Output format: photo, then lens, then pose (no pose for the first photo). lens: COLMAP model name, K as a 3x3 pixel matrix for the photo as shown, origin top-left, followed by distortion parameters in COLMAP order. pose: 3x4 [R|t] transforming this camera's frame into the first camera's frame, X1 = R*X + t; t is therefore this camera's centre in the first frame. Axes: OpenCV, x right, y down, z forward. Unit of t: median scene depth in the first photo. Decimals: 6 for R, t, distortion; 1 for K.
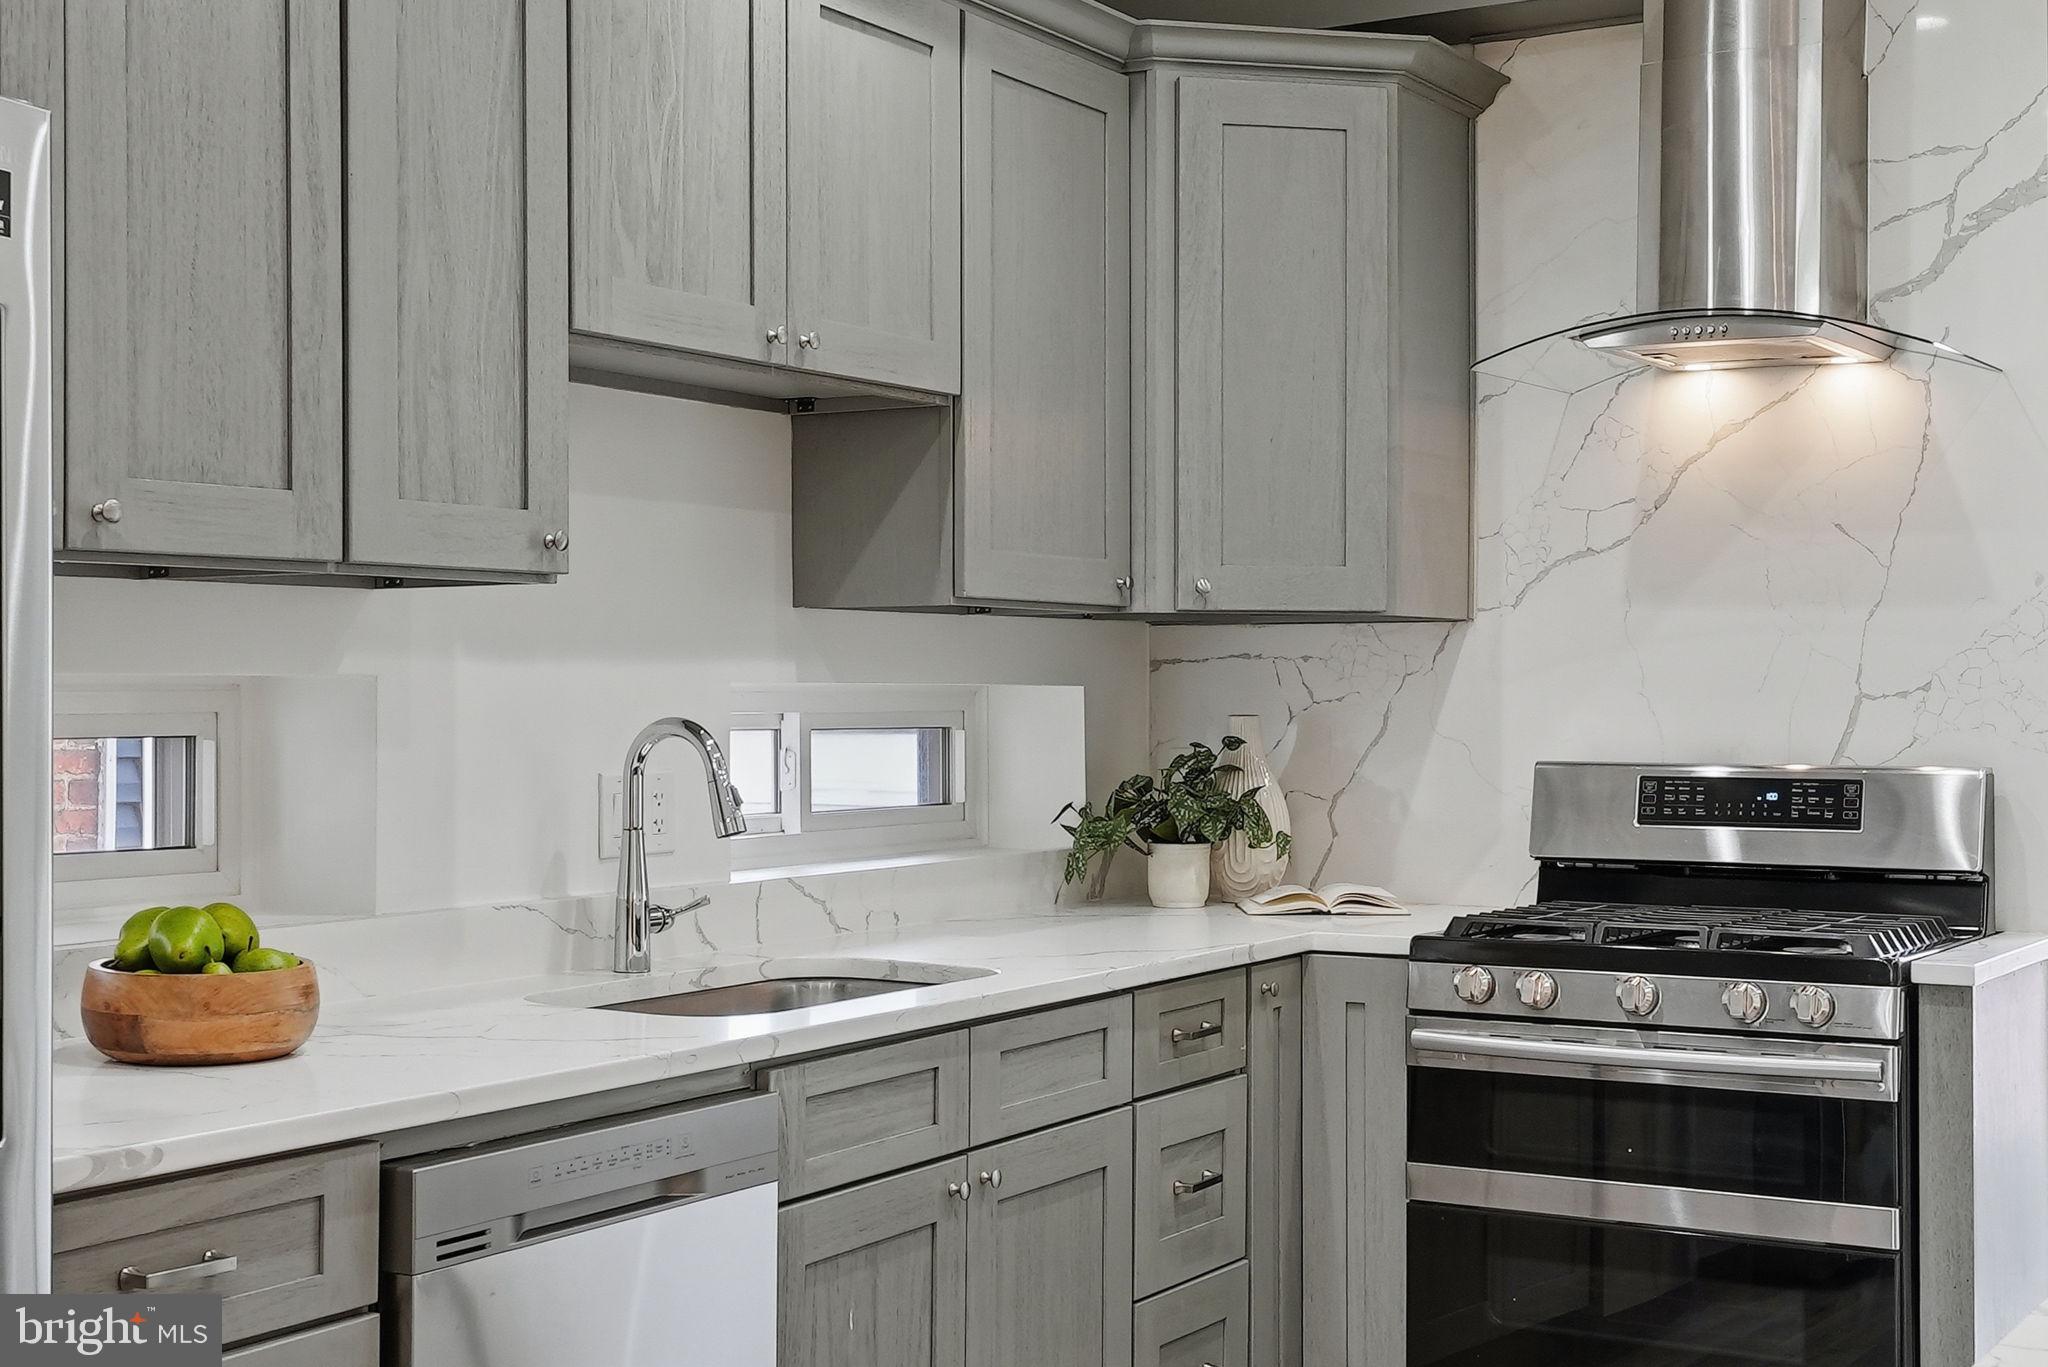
lens RADIAL K [[2694.2, 0, 1029.6], [0, 2694.2, 676.1], [0, 0, 1]] dist [-0.010533, 0.000000]
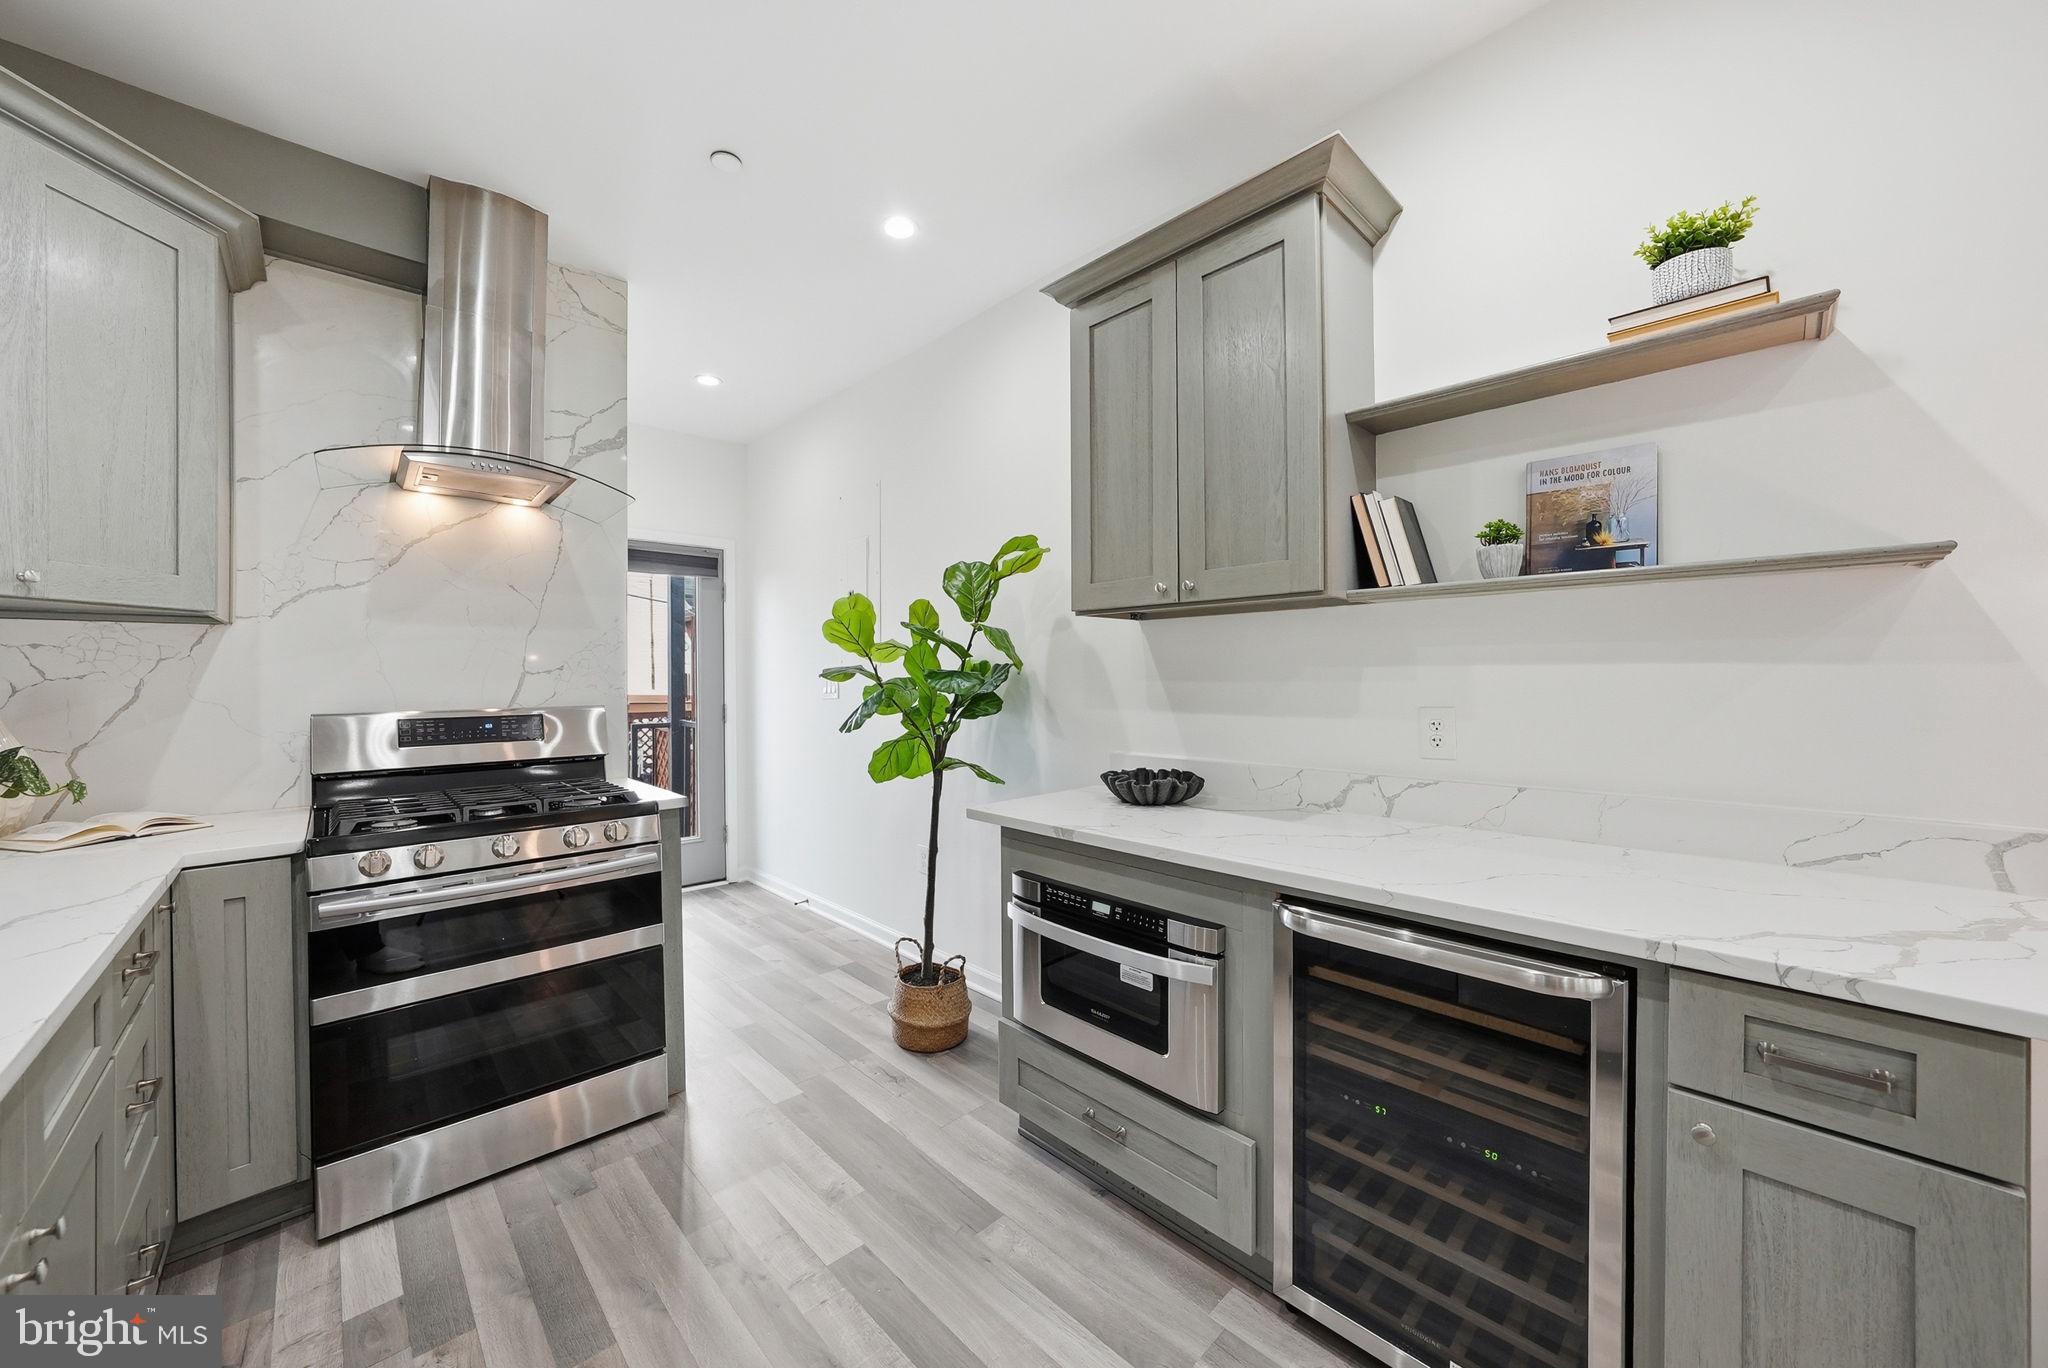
lens RADIAL K [[741.4, 0, 1020.9], [0, 741.4, 678.0], [0, 0, 1]] dist [-0.013570, 0.001259]
pose [[0.274818, -0.005387, 0.961481, -0.133907], [0.003649, 0.999983, 0.004559, 0.011649], [-0.961489, 0.002256, 0.274833, 0.569338]]
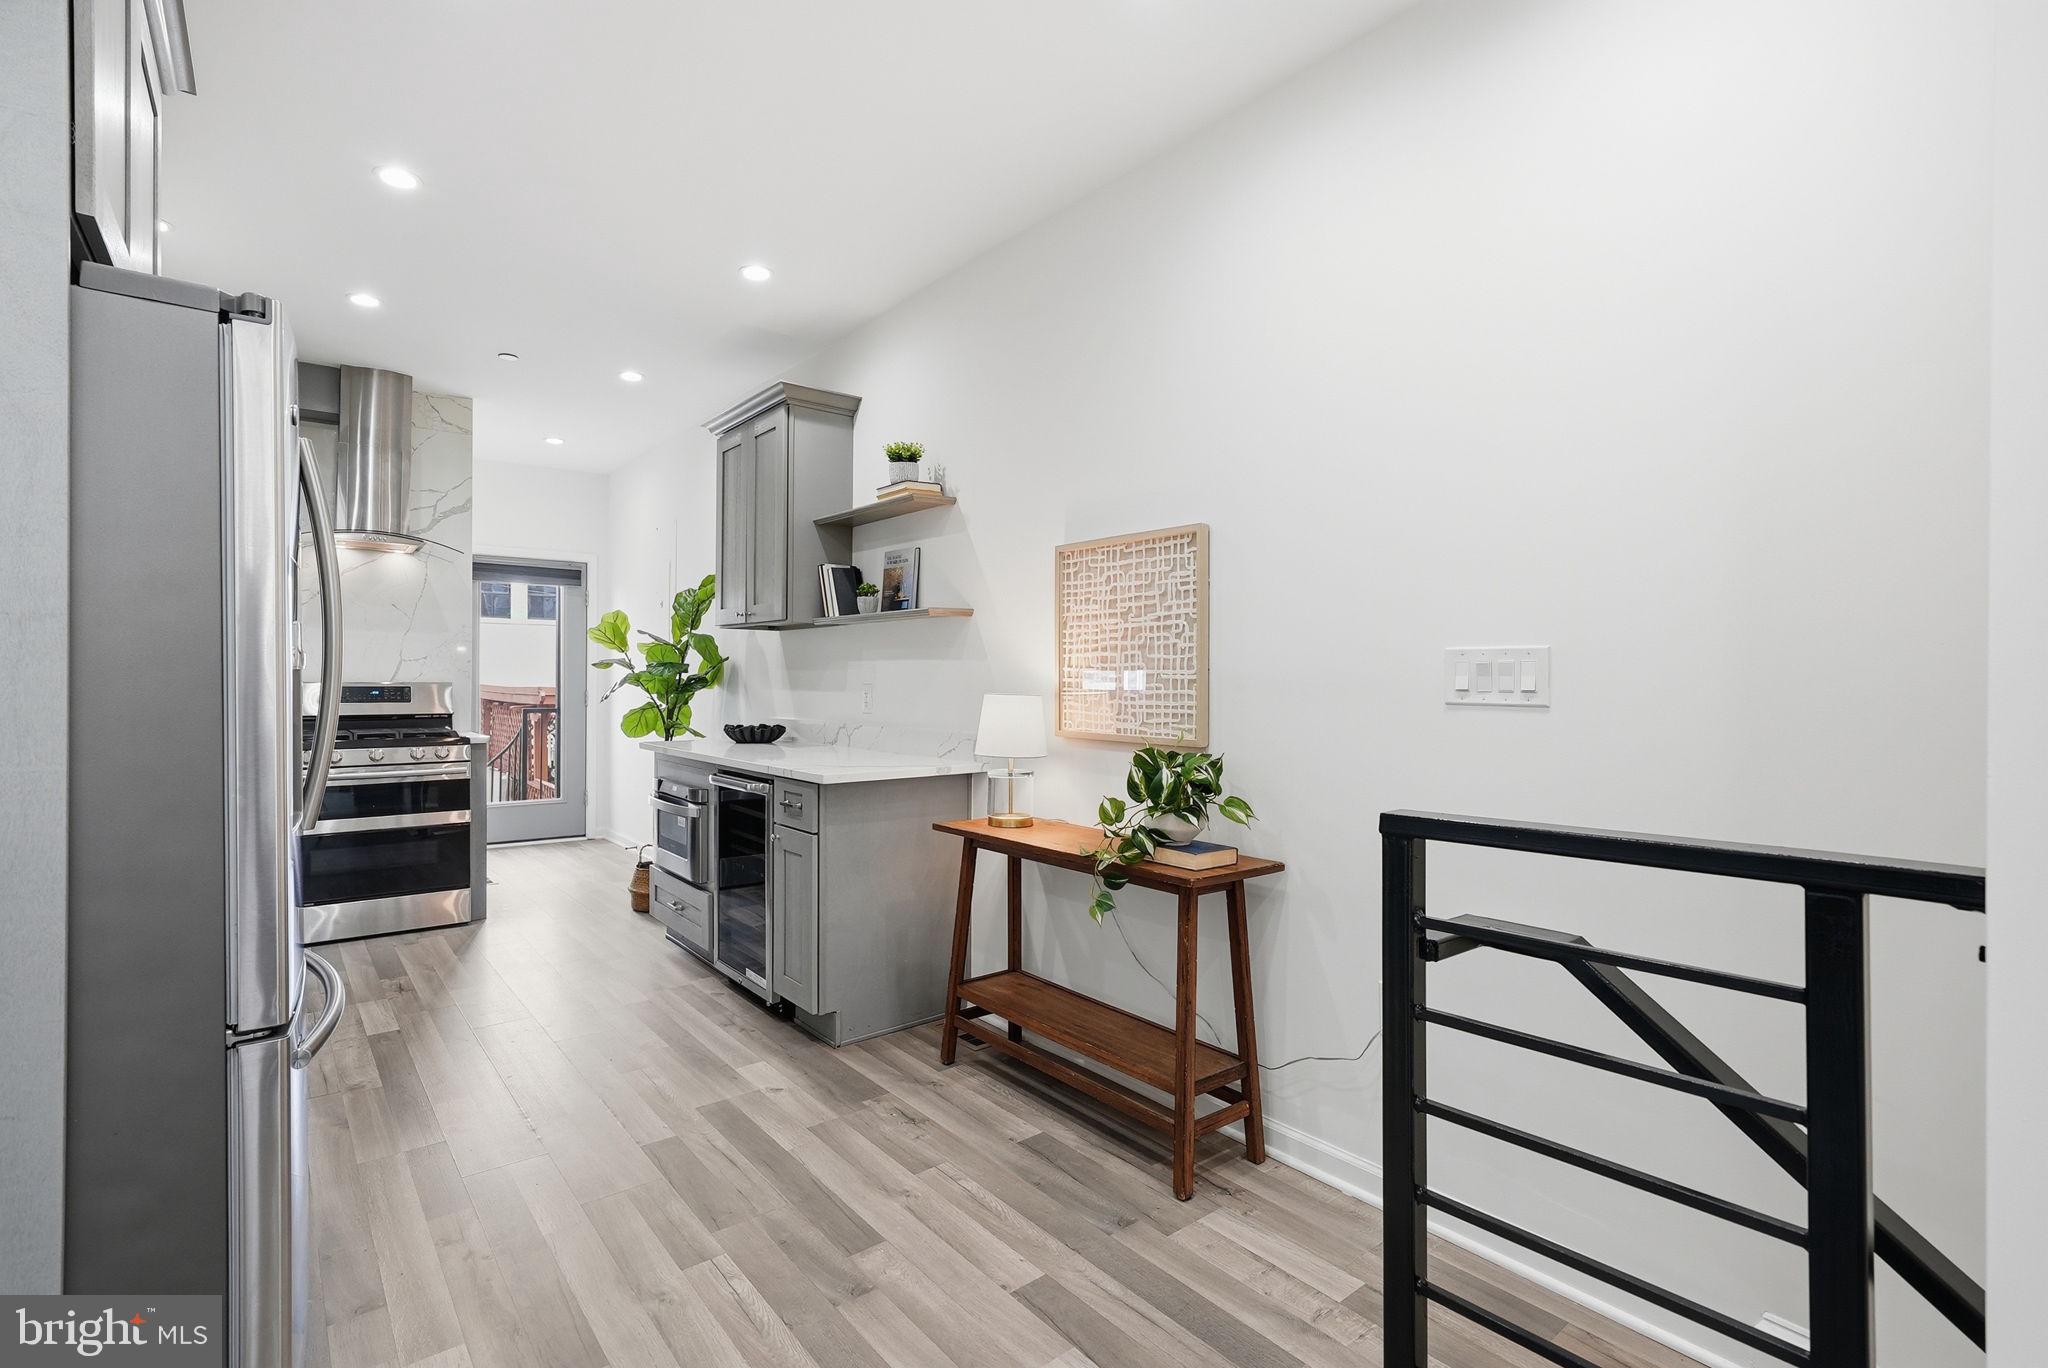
lens RADIAL K [[927.9, 0, 995.4], [0, 927.9, 682.7], [0, 0, 1]] dist [0.008555, 0.000325]
pose [[0.363751, -0.000851, 0.931496, -0.514747], [-0.010257, 0.999935, 0.004919, 0.024302], [-0.931440, -0.011343, 0.363718, -0.041084]]
